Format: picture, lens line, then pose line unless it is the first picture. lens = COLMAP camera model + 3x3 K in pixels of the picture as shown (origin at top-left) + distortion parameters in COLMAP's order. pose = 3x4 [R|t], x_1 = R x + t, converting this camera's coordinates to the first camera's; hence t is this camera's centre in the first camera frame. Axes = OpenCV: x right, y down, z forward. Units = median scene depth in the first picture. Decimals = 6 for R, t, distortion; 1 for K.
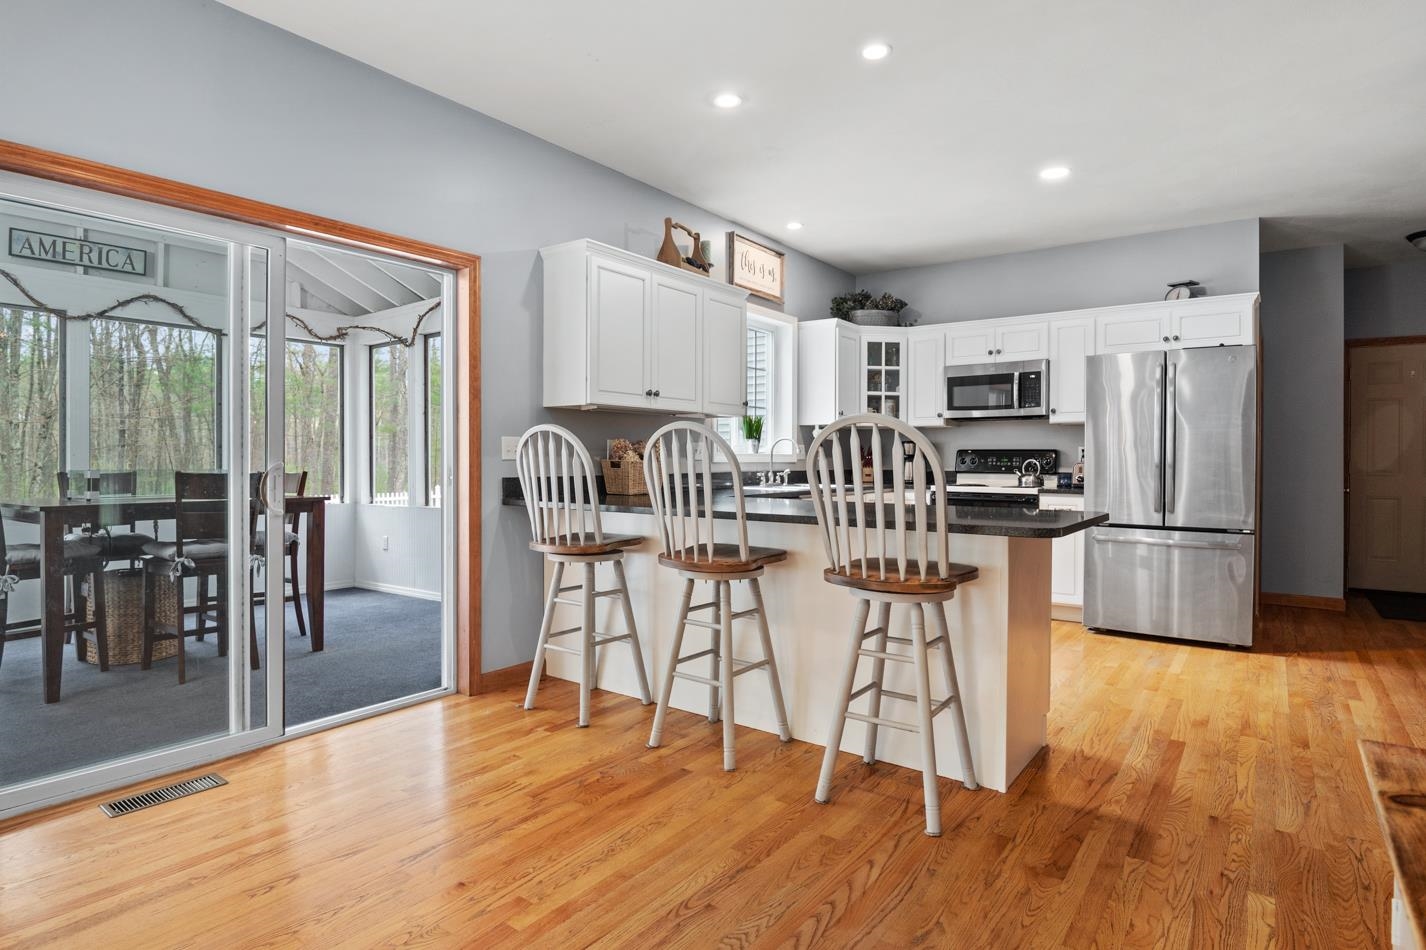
lens RADIAL K [[759.6, 0, 713.0], [0, 759.6, 475.0], [0, 0, 1]] dist [-0.003858, -0.000757]
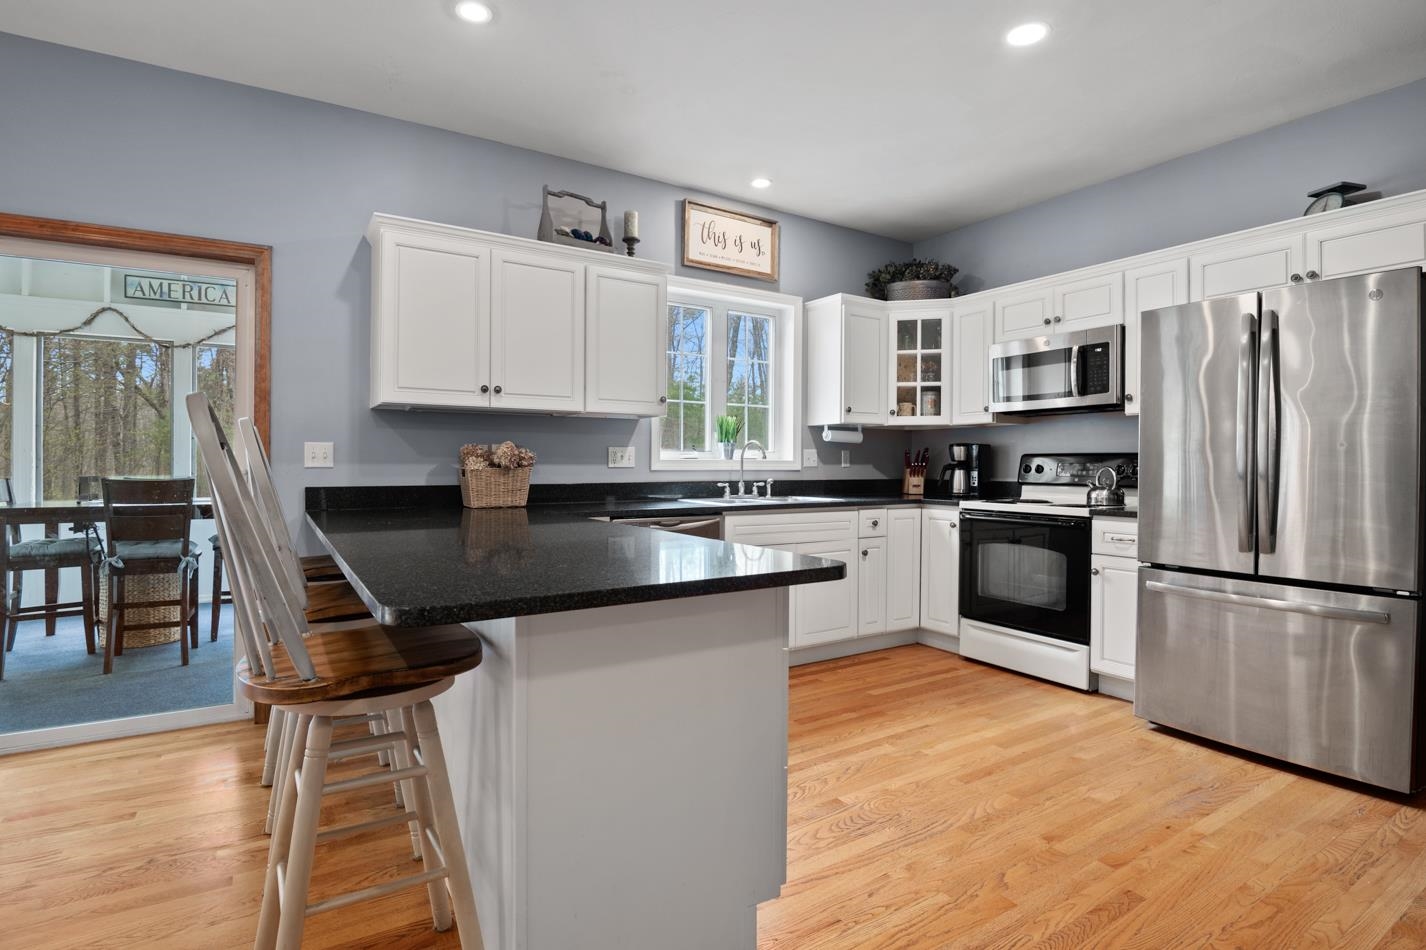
lens RADIAL K [[715.7, 0, 713.0], [0, 715.7, 475.0], [0, 0, 1]] dist [-0.011310, -0.001201]
pose [[0.935112, 0.004913, -0.354319, 0.320867], [-0.008099, 0.999939, -0.007509, -0.005193], [0.354261, 0.009891, 0.935094, 0.249348]]
